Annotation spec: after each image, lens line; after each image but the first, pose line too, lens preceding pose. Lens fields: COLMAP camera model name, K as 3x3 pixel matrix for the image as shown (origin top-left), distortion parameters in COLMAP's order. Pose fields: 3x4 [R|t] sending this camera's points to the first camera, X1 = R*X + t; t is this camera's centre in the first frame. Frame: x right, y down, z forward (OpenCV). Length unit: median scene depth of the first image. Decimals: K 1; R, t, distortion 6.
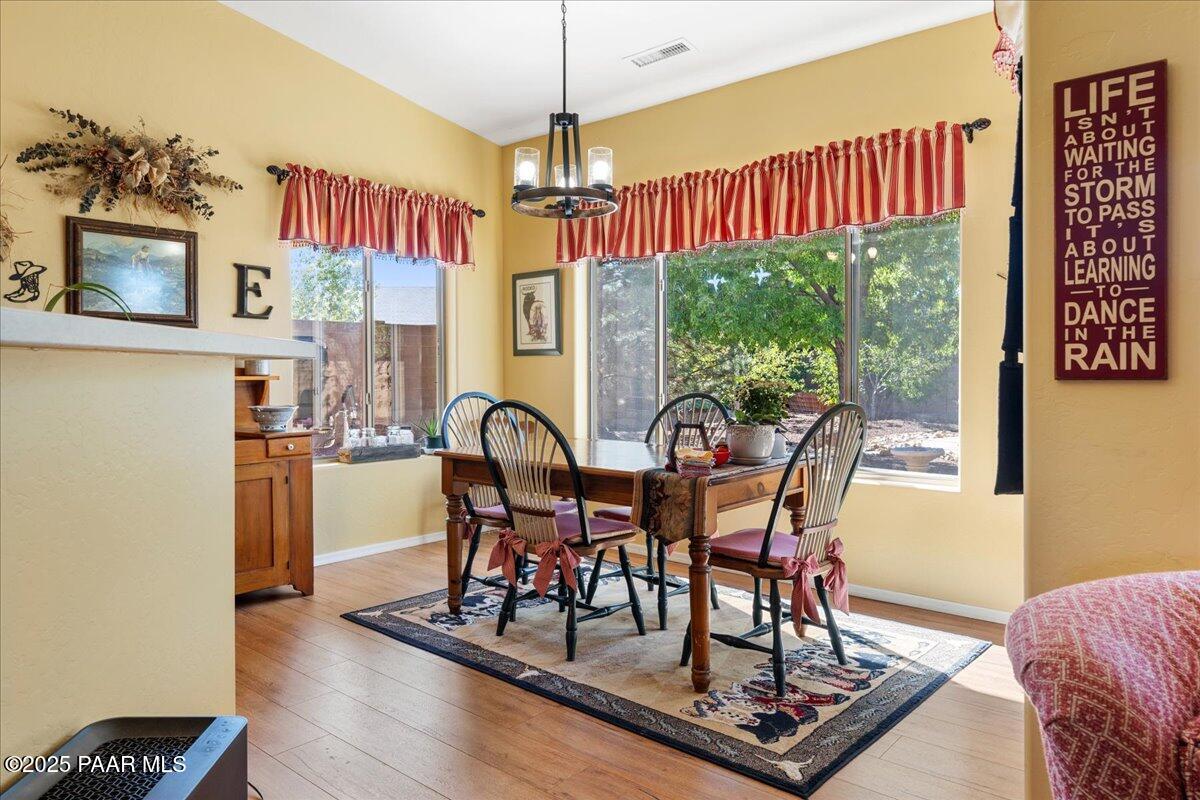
lens RADIAL K [[786.0, 0, 598.3], [0, 786.0, 378.9], [0, 0, 1]] dist [-0.003022, -0.000614]
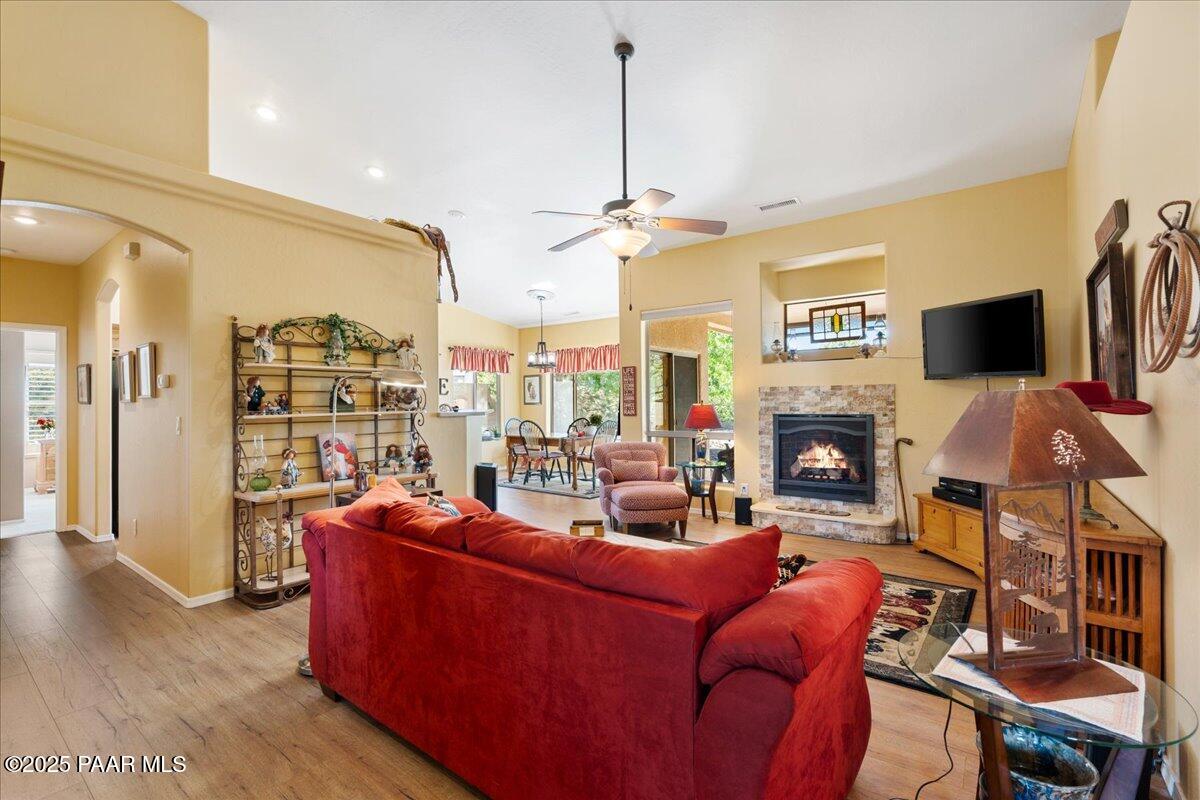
lens RADIAL K [[535.6, 0, 600.0], [0, 535.6, 400.0], [0, 0, 1]] dist [-0.002528, -0.000256]
pose [[0.998107, -0.002422, 0.061452, 0.064806], [0.003321, 0.999889, -0.014535, -0.026305], [-0.061410, 0.014711, 0.998004, -1.340595]]
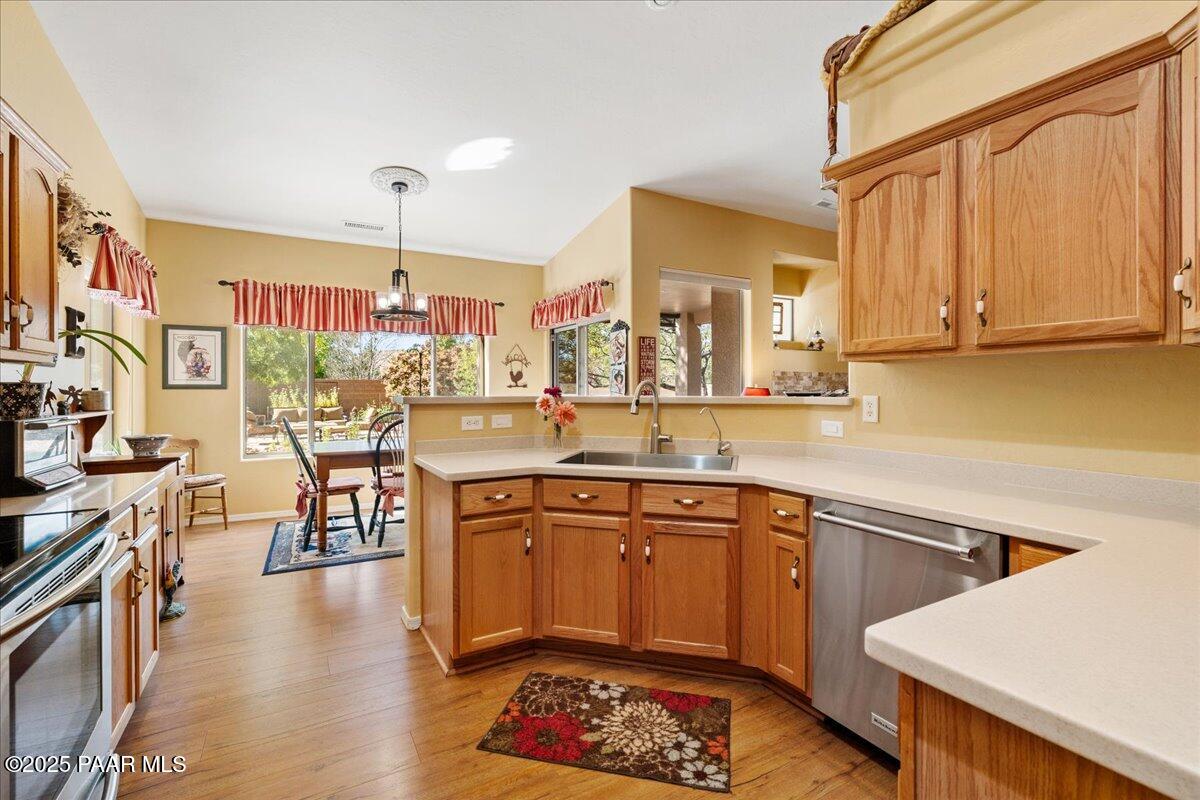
lens RADIAL K [[544.1, 0, 605.0], [0, 544.1, 393.1], [0, 0, 1]] dist [-0.015610, 0.005558]
pose [[0.328934, -0.003651, 0.944346, -1.017672], [0.008832, 0.999961, 0.000790, -0.025659], [-0.944312, 0.008081, 0.328954, 0.075852]]
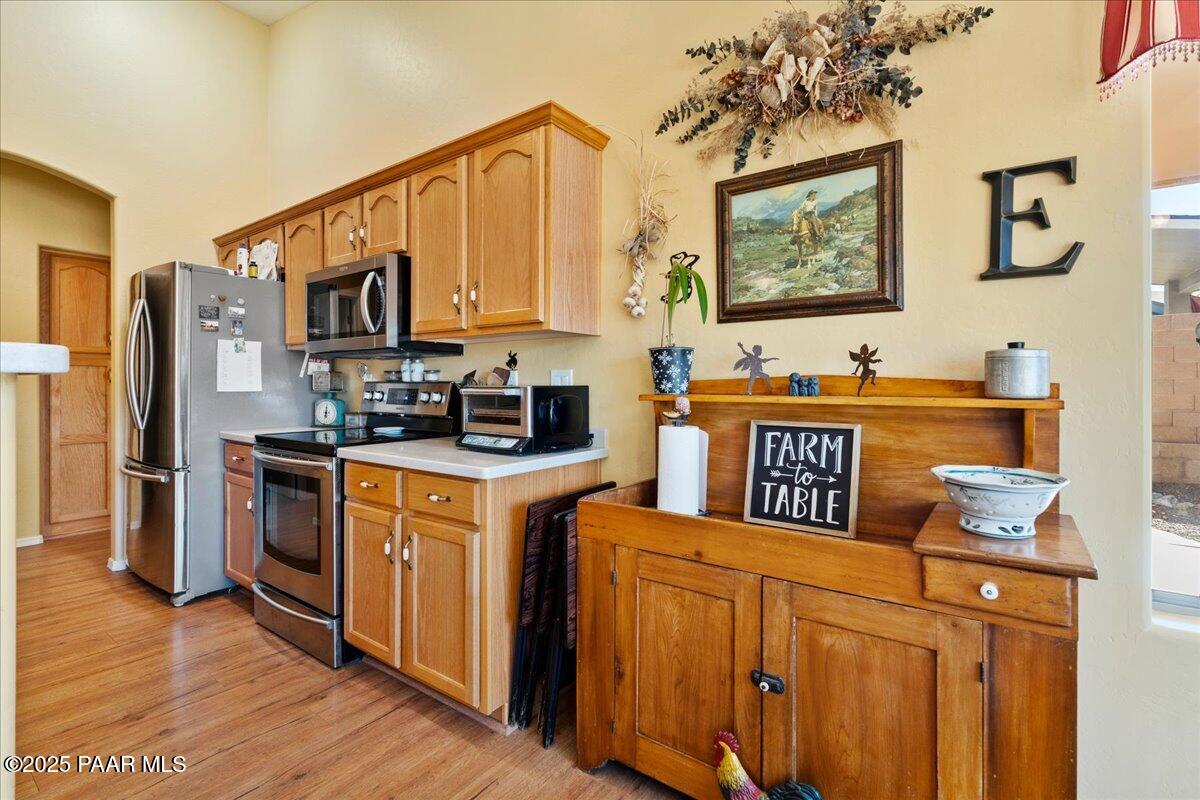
lens RADIAL K [[546.4, 0, 601.0], [0, 546.4, 381.3], [0, 0, 1]] dist [0.000633, 0.000300]
pose [[0.075522, 0.003587, -0.997138, -0.146809], [-0.012445, 0.999919, 0.002654, -0.013292], [0.997066, 0.012209, 0.075561, 0.810713]]
